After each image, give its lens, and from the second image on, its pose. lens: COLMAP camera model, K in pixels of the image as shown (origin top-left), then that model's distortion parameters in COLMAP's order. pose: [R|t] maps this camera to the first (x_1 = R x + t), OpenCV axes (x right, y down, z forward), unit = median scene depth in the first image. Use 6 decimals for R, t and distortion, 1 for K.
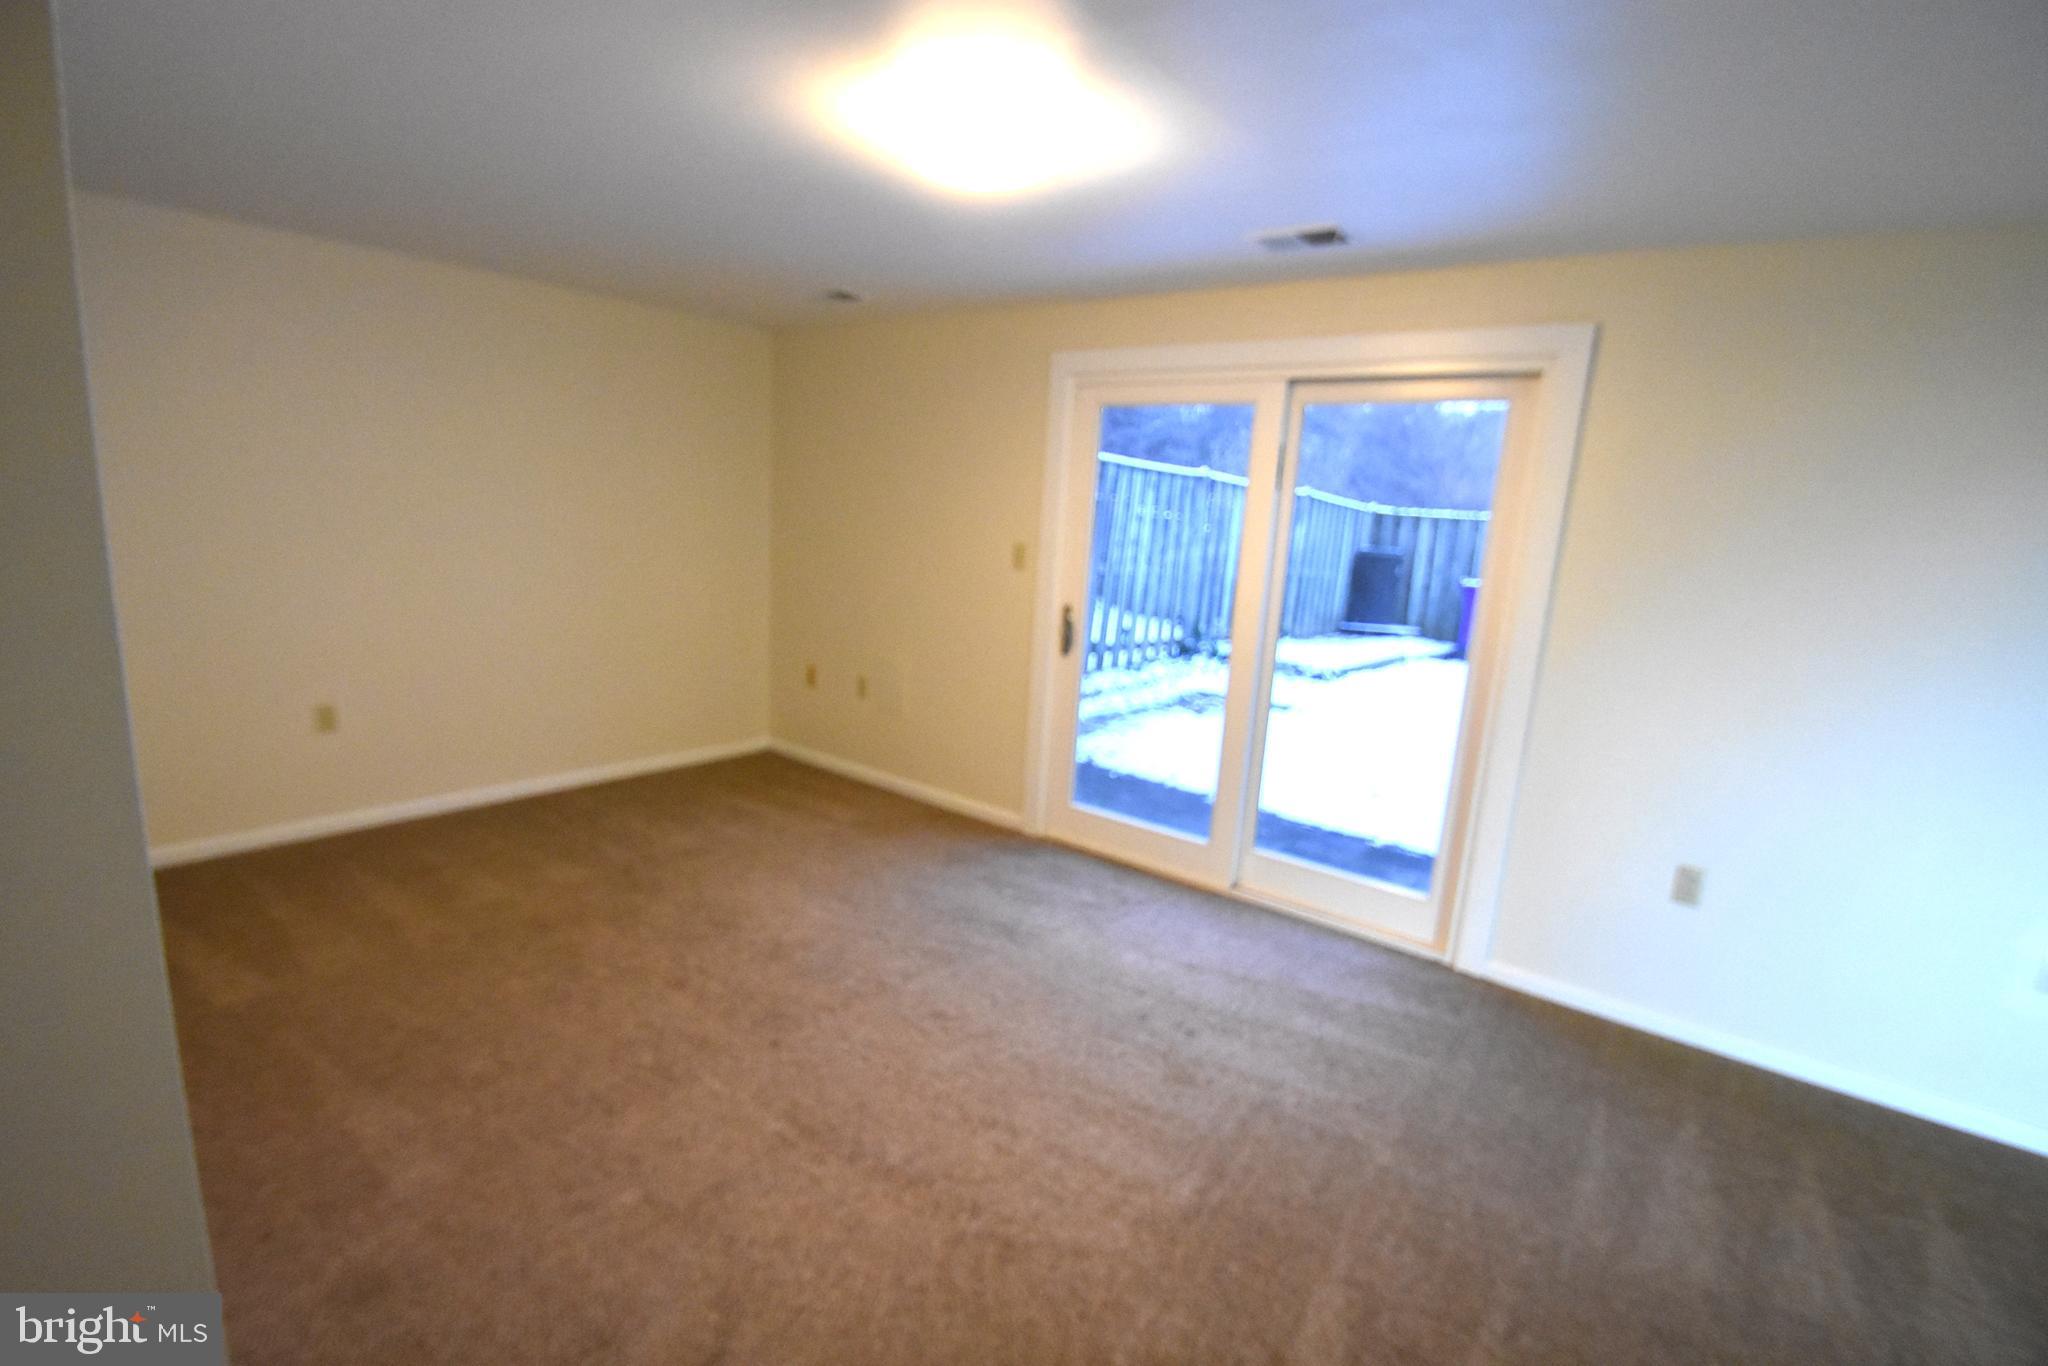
lens RADIAL K [[980.5, 0, 1026.6], [0, 980.5, 653.3], [0, 0, 1]] dist [0.000101, 0.000264]
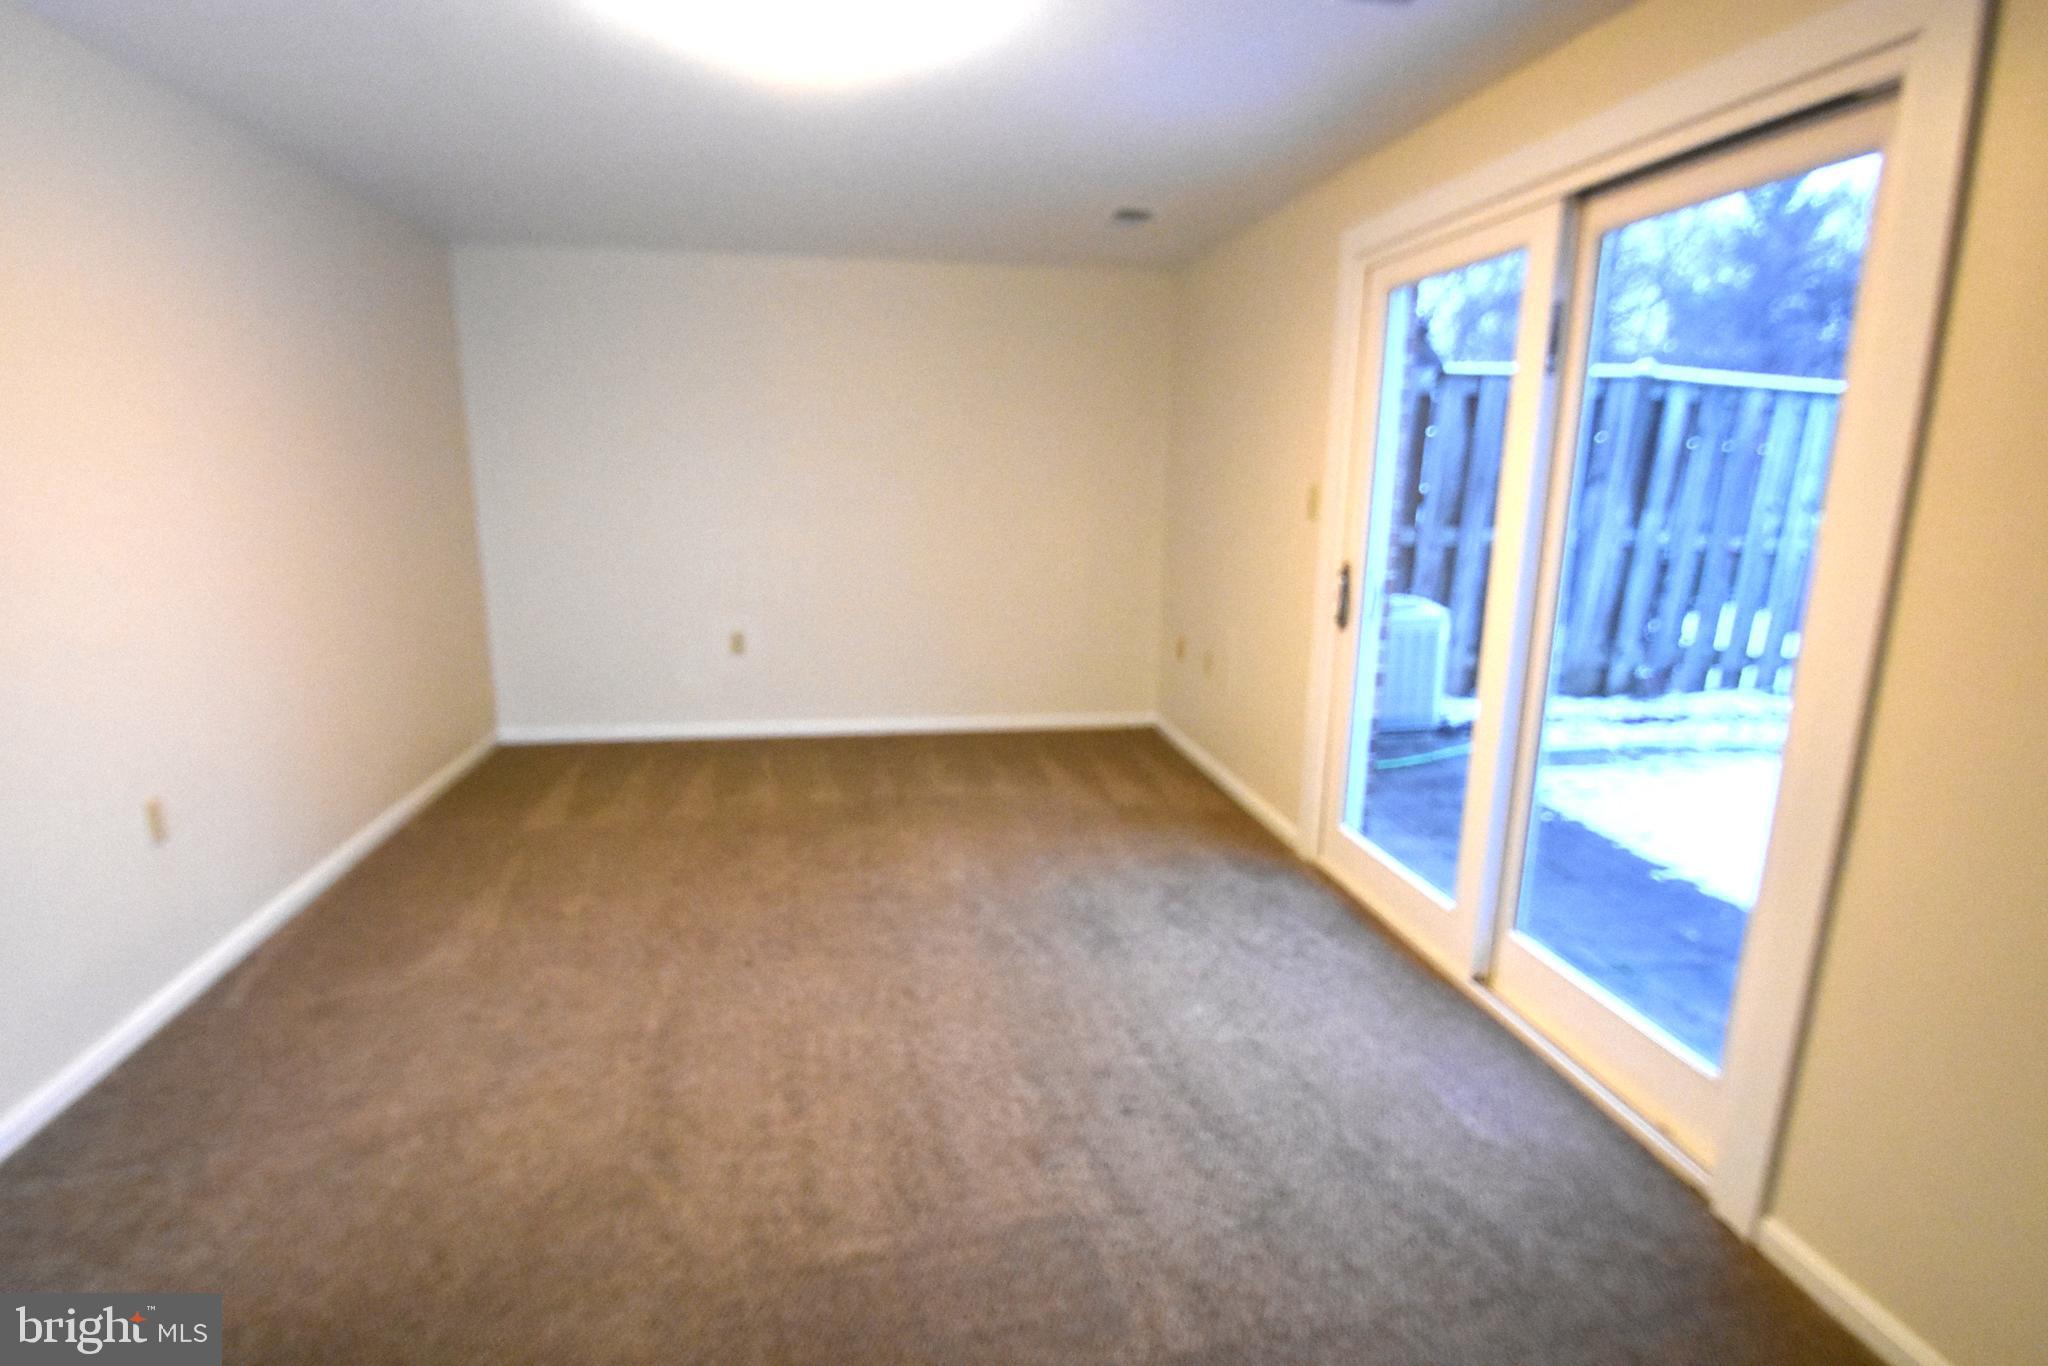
lens RADIAL K [[1039.1, 0, 1024.0], [0, 1039.1, 683.0], [0, 0, 1]] dist [-0.006036, -0.000500]
pose [[0.735153, 0.087576, -0.672221, 0.407202], [-0.071067, 0.996112, 0.052053, 0.017886], [0.674166, 0.009506, 0.738519, 0.239360]]
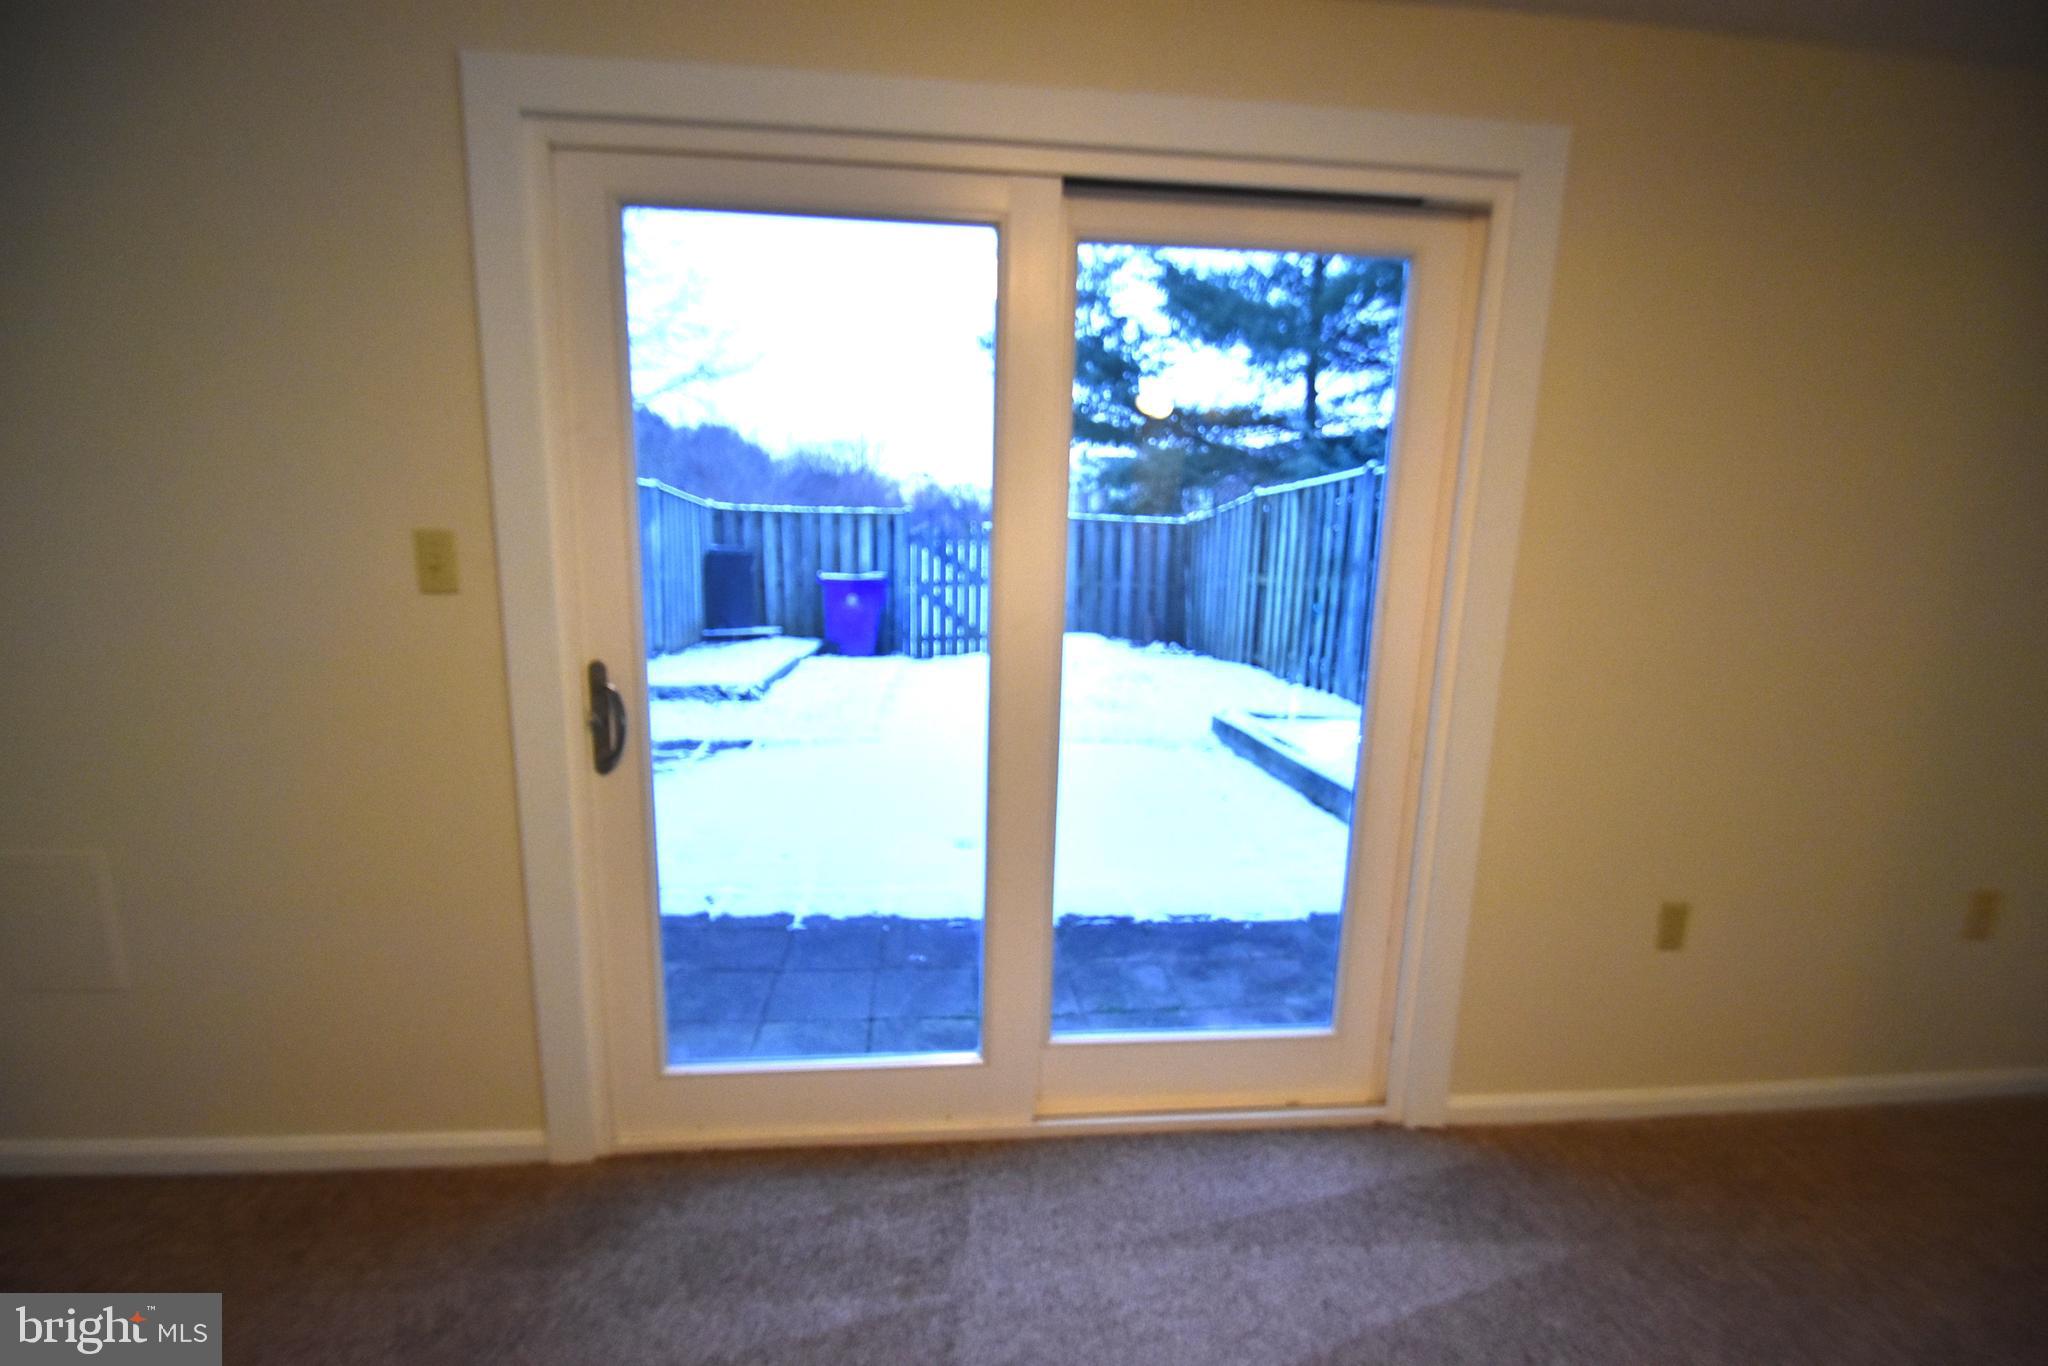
lens RADIAL K [[875.9, 0, 989.5], [0, 875.9, 693.4], [0, 0, 1]] dist [0.000264, -0.000040]
pose [[0.729337, -0.158320, 0.665585, -0.097024], [0.124975, 0.987318, 0.097904, -0.052430], [-0.672644, 0.011777, 0.739873, 0.581106]]
